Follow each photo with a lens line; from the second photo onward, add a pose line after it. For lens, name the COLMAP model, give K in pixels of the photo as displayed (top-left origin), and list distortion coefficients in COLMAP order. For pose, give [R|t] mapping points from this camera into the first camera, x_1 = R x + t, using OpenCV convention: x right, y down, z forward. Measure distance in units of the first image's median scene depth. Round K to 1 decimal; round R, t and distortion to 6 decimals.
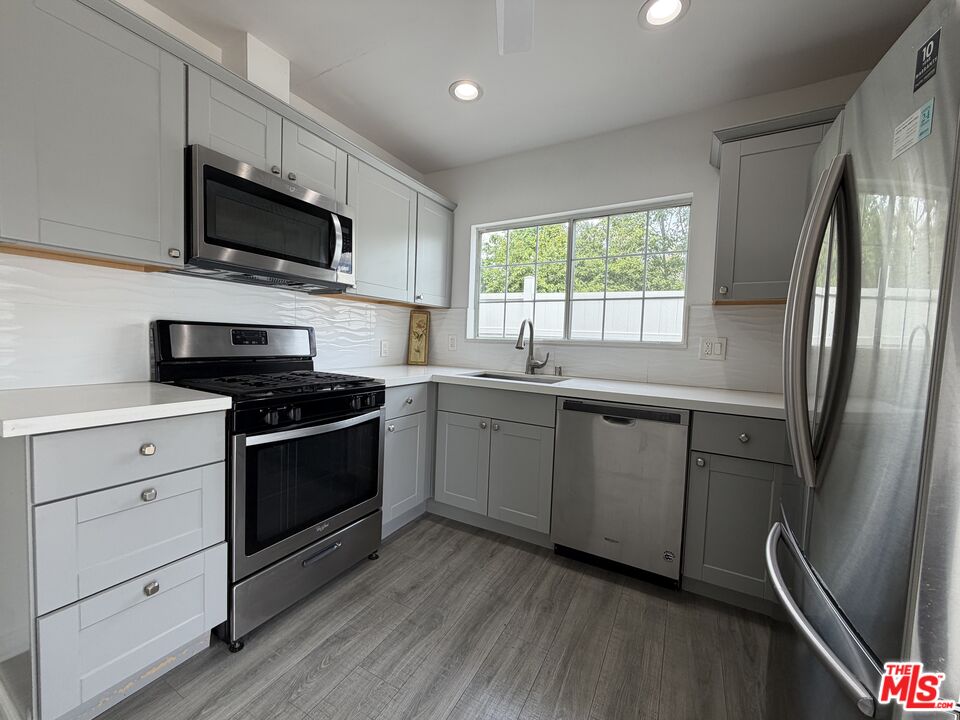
lens RADIAL K [[380.3, 0, 477.6], [0, 380.3, 360.5], [0, 0, 1]] dist [-0.000384, 0.000363]
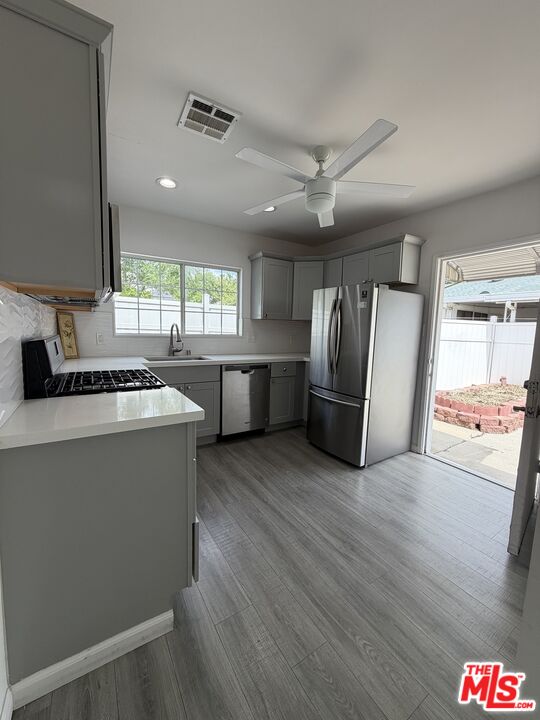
lens RADIAL K [[285.3, 0, 268.7], [0, 285.3, 357.3], [0, 0, 1]] dist [-0.000384, 0.000363]
pose [[0.482493, -0.108983, 0.869094, -1.071406], [0.038860, 0.993916, 0.103061, -0.102468], [-0.875038, -0.015953, 0.483792, 0.046818]]
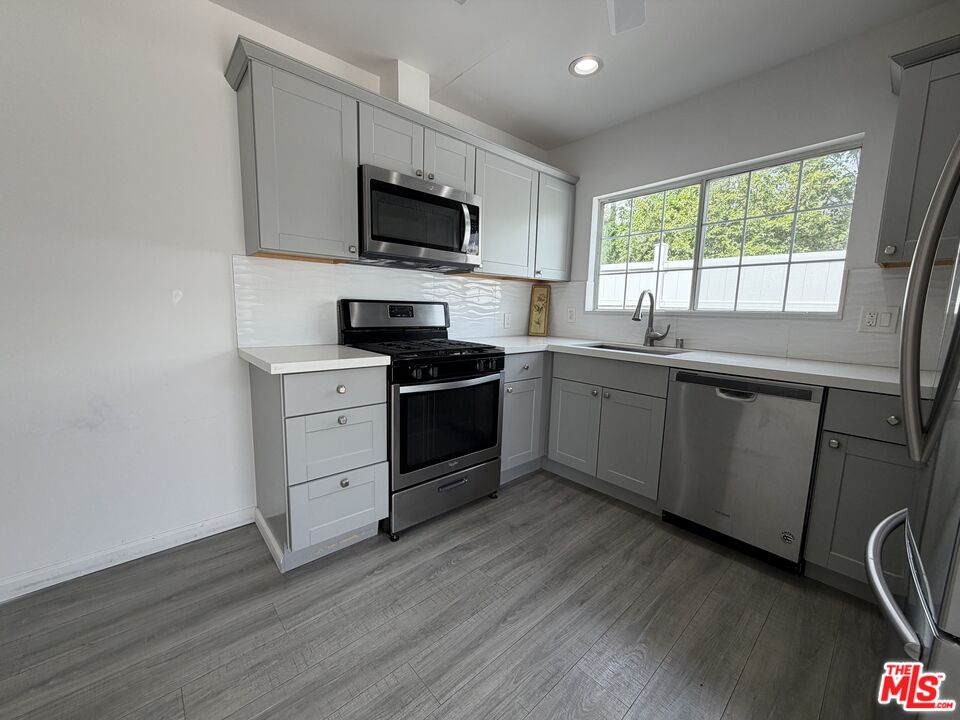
lens RADIAL K [[380.3, 0, 478.1], [0, 380.3, 359.9], [0, 0, 1]] dist [-0.000384, 0.000363]
pose [[0.944732, 0.031479, -0.326329, 0.061558], [-0.008967, 0.997488, 0.070261, 0.008776], [0.327721, -0.063452, 0.942641, -0.120168]]
